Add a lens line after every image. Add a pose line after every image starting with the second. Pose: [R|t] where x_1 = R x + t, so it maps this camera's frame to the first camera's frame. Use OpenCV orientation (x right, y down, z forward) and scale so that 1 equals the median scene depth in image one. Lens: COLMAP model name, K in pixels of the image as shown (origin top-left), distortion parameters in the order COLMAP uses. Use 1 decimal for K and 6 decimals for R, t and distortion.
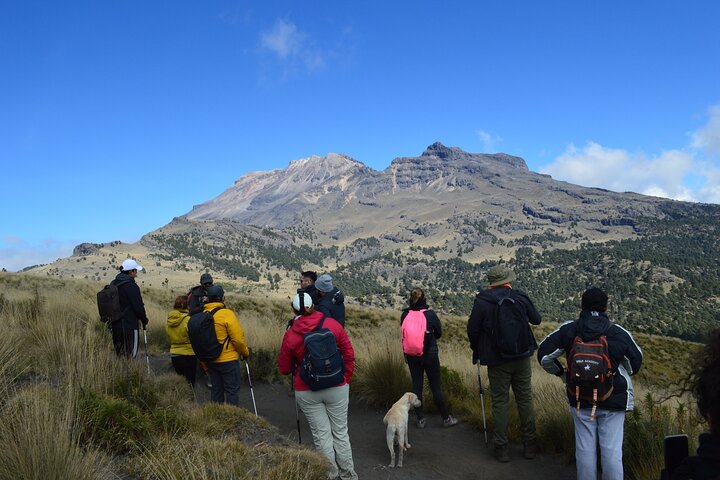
lens RADIAL K [[552.8, 0, 360.0], [0, 552.8, 240.0], [0, 0, 1]] dist [-0.098162, -0.002437]
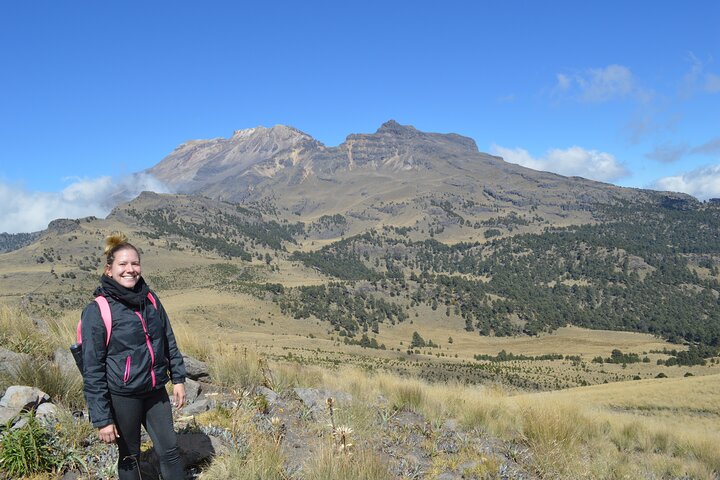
lens RADIAL K [[552.8, 0, 360.0], [0, 552.8, 240.0], [0, 0, 1]] dist [-0.098162, -0.002437]
pose [[0.991221, 0.014984, 0.131363, -0.073002], [-0.022145, 0.998337, 0.053224, -0.013495], [-0.130347, -0.055666, 0.989905, -0.015884]]
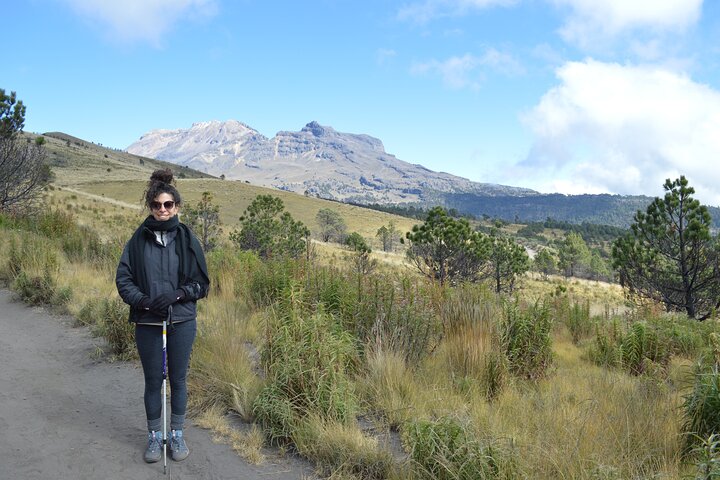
lens RADIAL K [[552.8, 0, 360.0], [0, 552.8, 240.0], [0, 0, 1]] dist [-0.098162, -0.002437]
pose [[0.982437, 0.056747, 0.177758, 0.055155], [-0.067628, 0.996151, 0.055758, 0.021288], [-0.173910, -0.066800, 0.982493, -0.394411]]
